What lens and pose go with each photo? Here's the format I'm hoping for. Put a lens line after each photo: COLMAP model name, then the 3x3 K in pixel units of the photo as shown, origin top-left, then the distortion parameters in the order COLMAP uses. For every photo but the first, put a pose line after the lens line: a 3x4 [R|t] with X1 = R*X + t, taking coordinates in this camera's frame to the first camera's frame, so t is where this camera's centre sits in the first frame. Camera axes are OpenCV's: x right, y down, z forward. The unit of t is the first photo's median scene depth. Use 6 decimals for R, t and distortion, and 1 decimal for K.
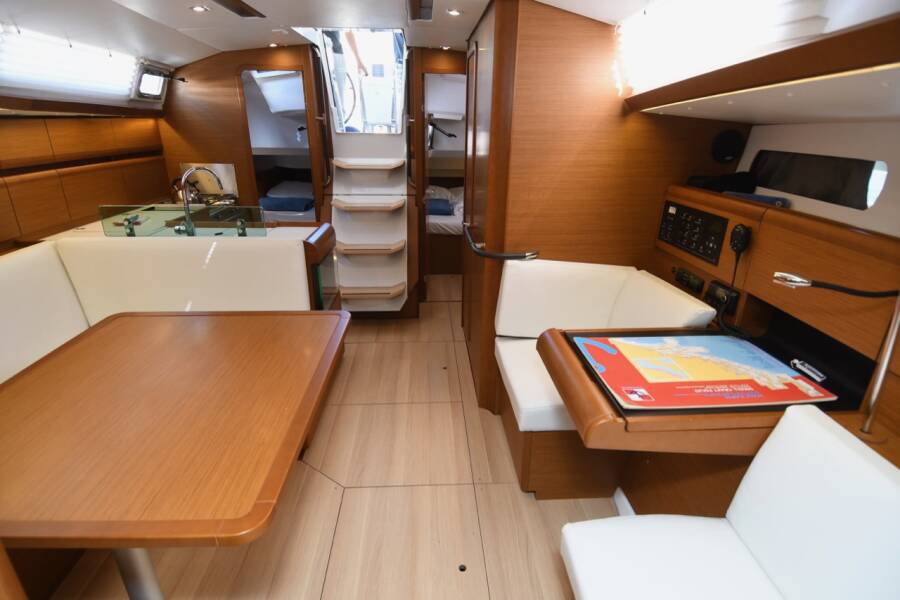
lens RADIAL K [[469.1, 0, 450.2], [0, 469.1, 302.8], [0, 0, 1]] dist [0.005738, -0.003525]
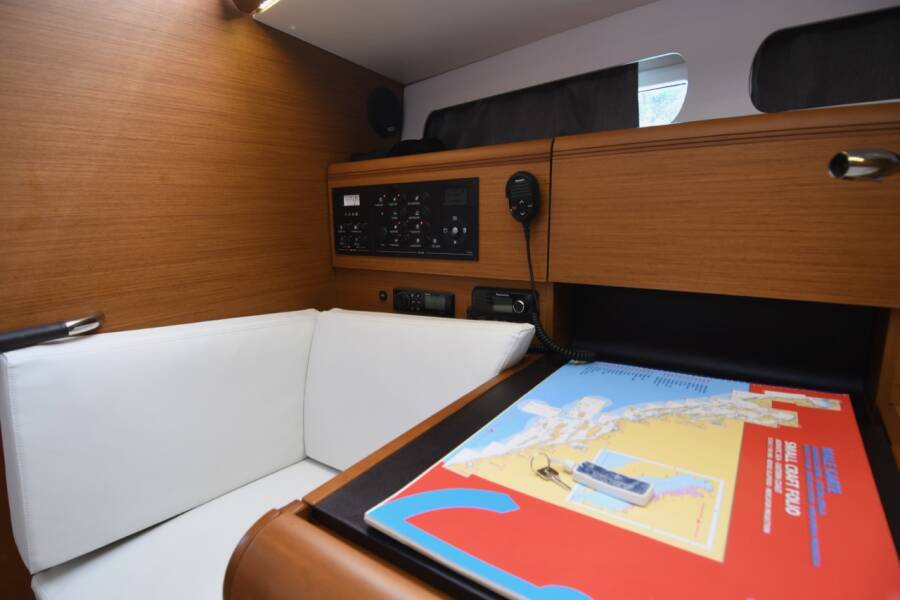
lens RADIAL K [[469.1, 0, 447.1], [0, 469.1, 305.8], [0, 0, 1]] dist [0.005738, -0.003525]
pose [[0.625092, -0.180404, 0.759417, 0.082439], [0.305899, 0.951717, -0.025706, -0.019972], [-0.718113, 0.248374, 0.650096, 0.618722]]
